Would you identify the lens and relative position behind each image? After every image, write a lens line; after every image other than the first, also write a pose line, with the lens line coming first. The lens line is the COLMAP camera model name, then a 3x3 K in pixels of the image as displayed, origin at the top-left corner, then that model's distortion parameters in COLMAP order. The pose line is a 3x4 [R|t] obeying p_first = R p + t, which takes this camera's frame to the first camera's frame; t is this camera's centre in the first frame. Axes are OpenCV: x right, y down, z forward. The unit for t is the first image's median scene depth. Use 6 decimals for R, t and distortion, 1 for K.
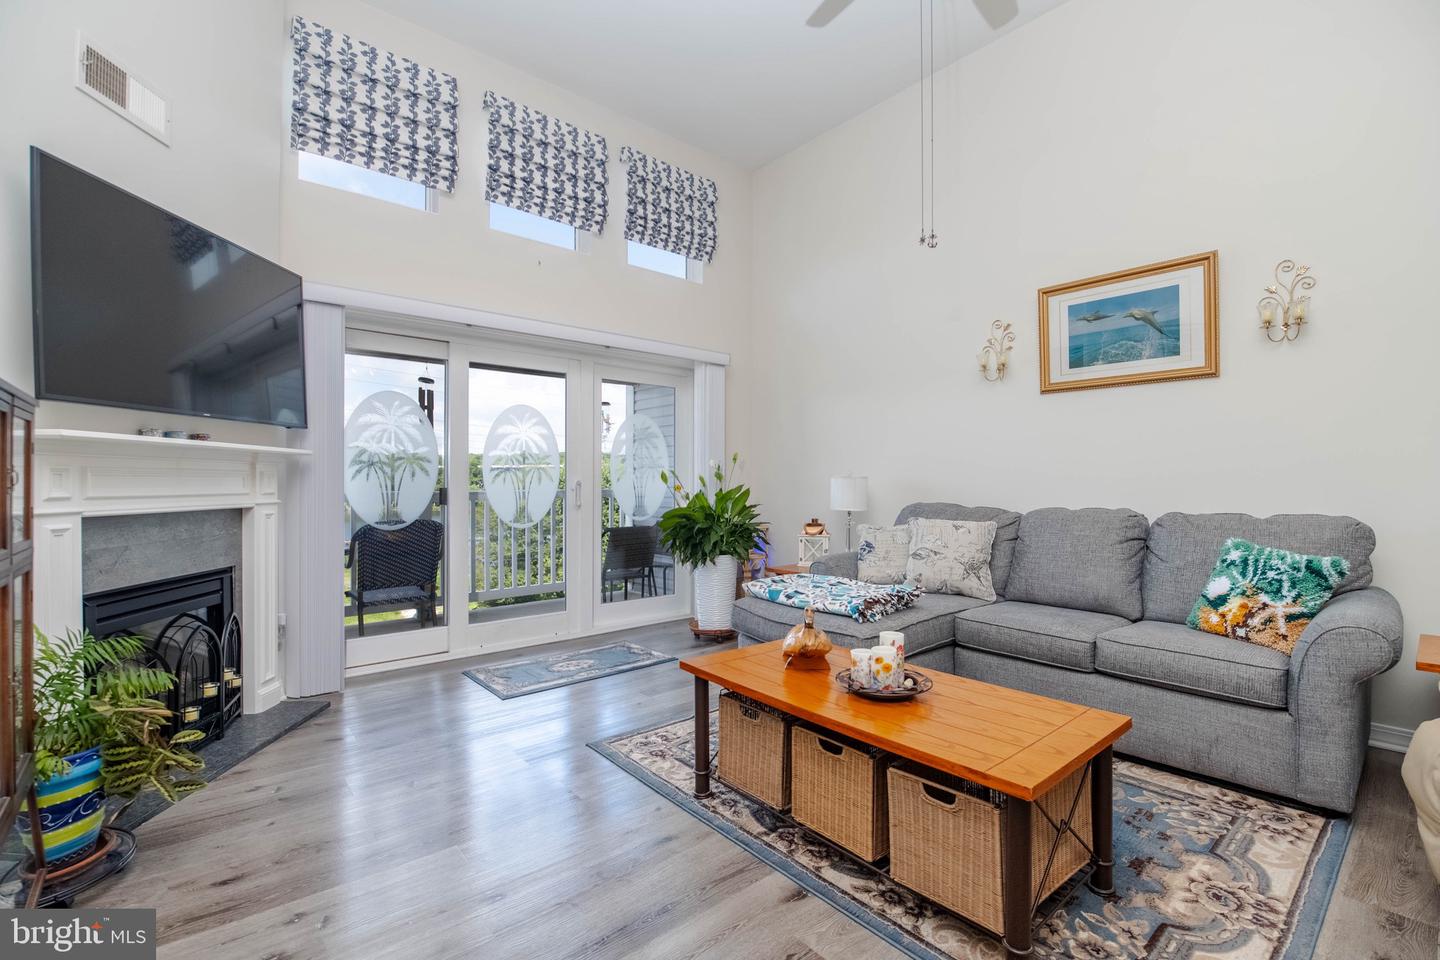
lens RADIAL K [[634.3, 0, 727.0], [0, 634.3, 483.2], [0, 0, 1]] dist [-0.001923, -0.009275]
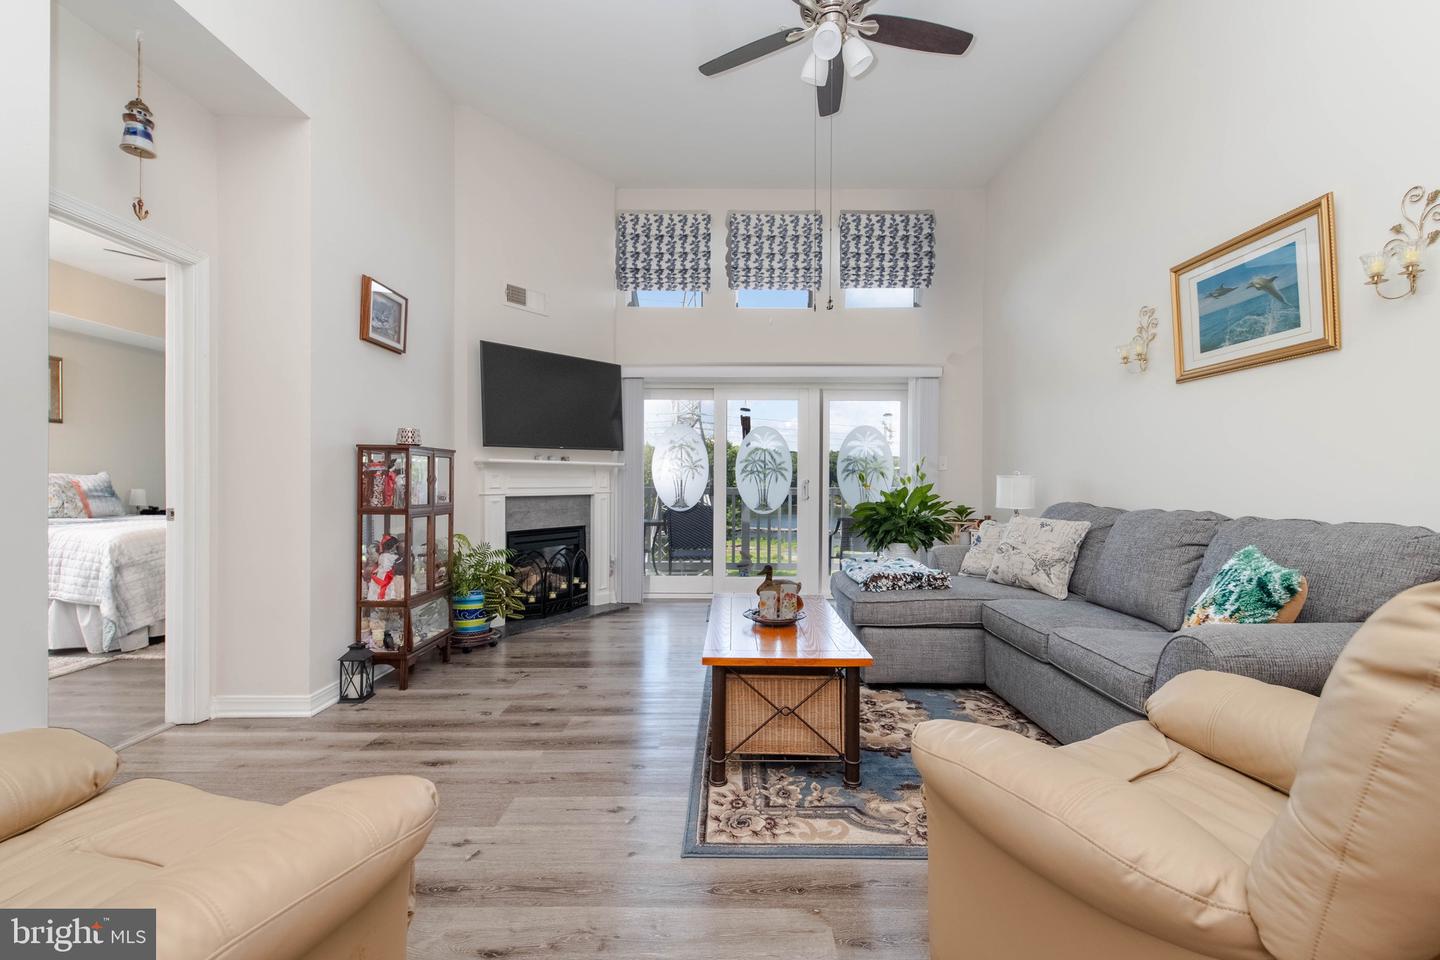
lens RADIAL K [[604.4, 0, 728.6], [0, 604.4, 483.1], [0, 0, 1]] dist [0.023151, -0.008627]
pose [[0.755354, 0.002906, -0.655311, 0.679482], [-0.002136, 0.999996, 0.001972, 0.000132], [0.655314, -0.000089, 0.755357, -0.086555]]
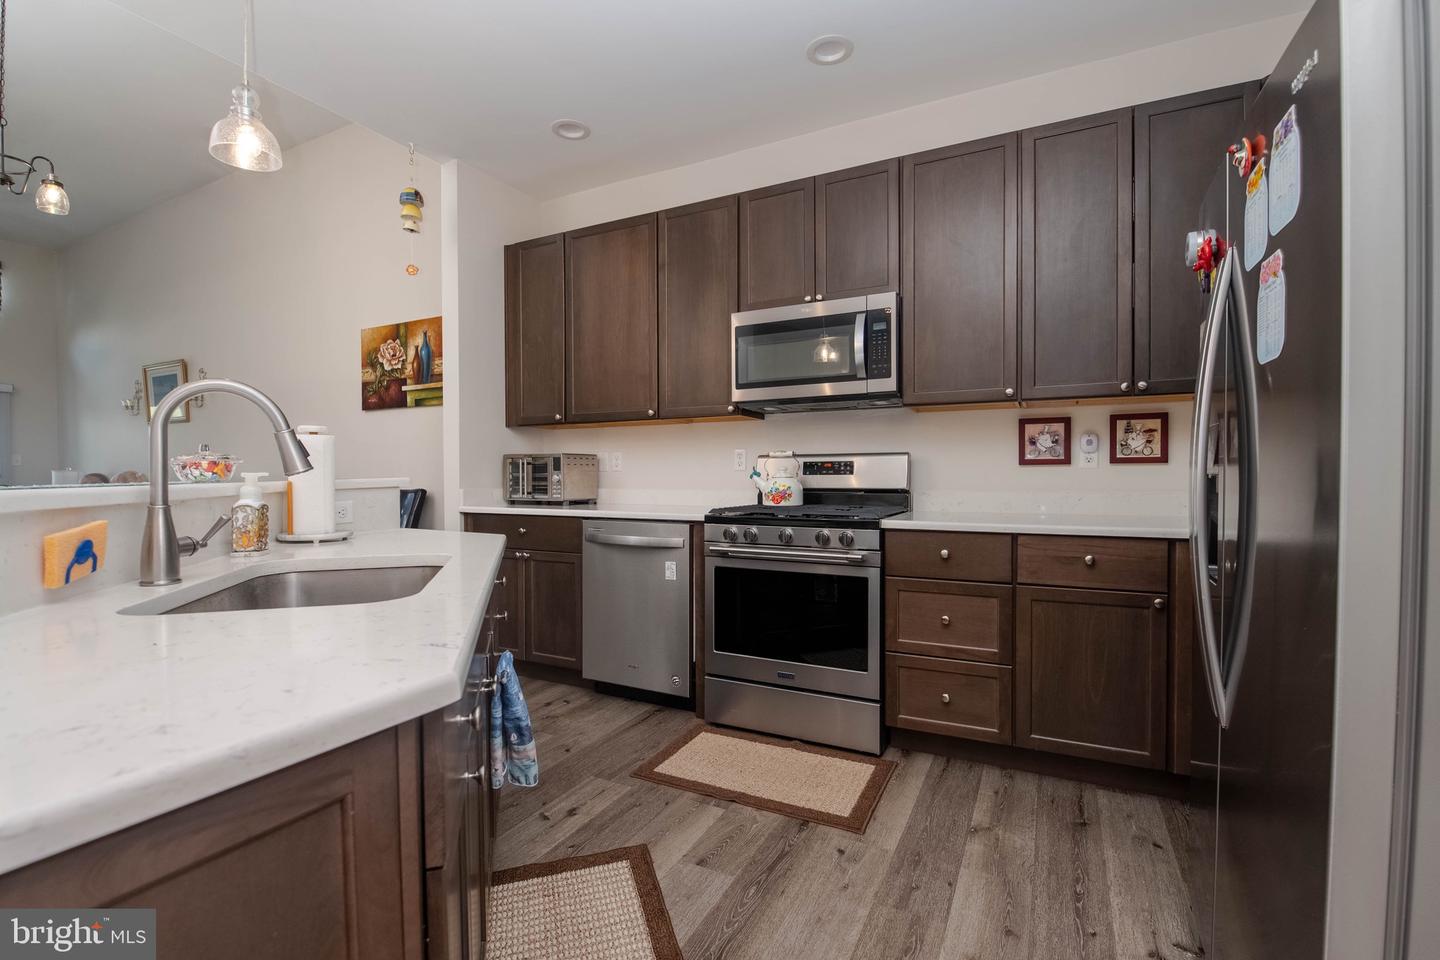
lens RADIAL K [[671.8, 0, 715.4], [0, 671.8, 476.2], [0, 0, 1]] dist [-0.001211, -0.010929]
pose [[0.935687, -0.003133, 0.352818, 1.538304], [0.001897, 0.999991, 0.003849, -0.001228], [-0.352827, -0.002932, 0.935684, -1.516455]]
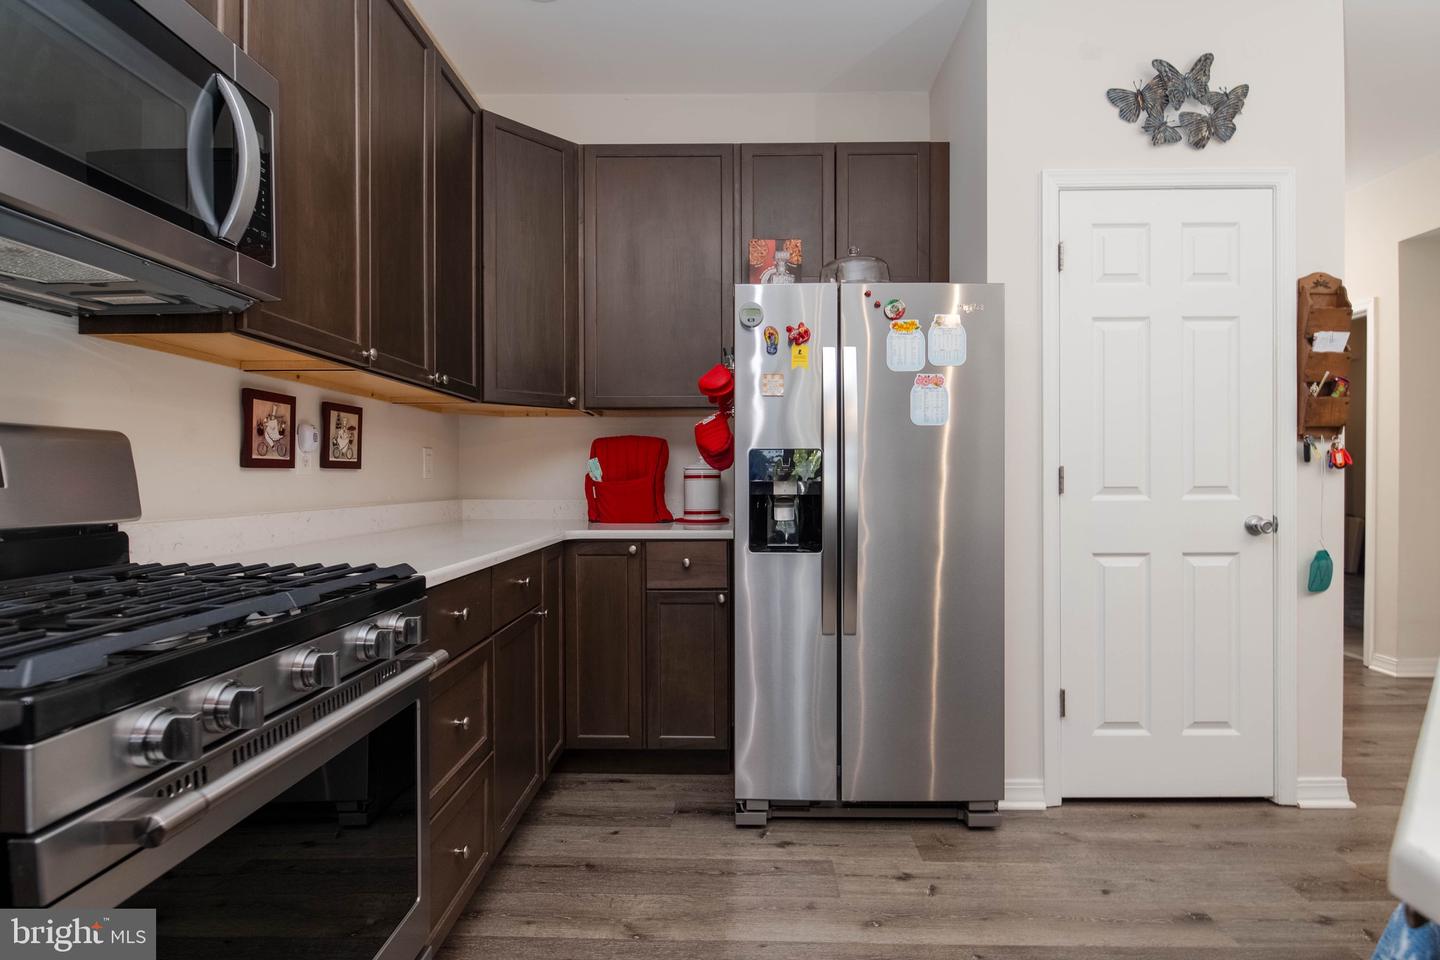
lens RADIAL K [[711.1, 0, 725.4], [0, 711.1, 481.5], [0, 0, 1]] dist [0.001285, -0.008553]
pose [[-0.744488, -0.001523, 0.667634, 1.592915], [0.000242, 0.999997, 0.002550, -0.002437], [-0.667635, 0.002060, -0.744485, -0.616474]]
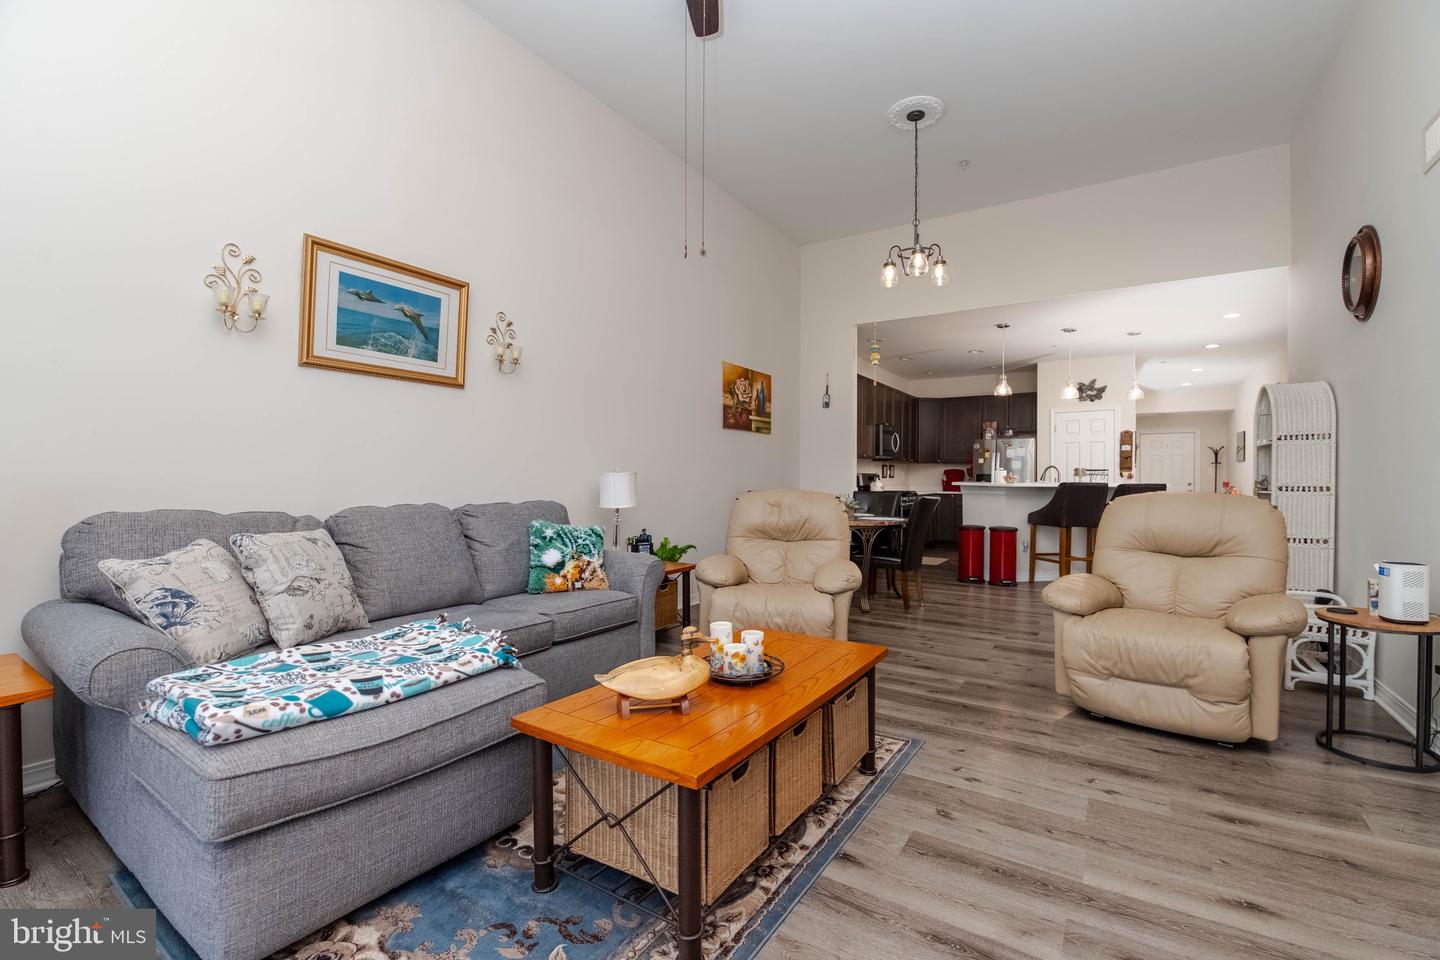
lens RADIAL K [[614.8, 0, 729.1], [0, 614.8, 484.3], [0, 0, 1]] dist [-0.004652, -0.009901]
pose [[-0.282104, -0.008811, 0.959343, -0.457297], [-0.004976, 0.999958, 0.007721, -0.000601], [-0.959371, -0.002595, -0.282136, 0.815288]]
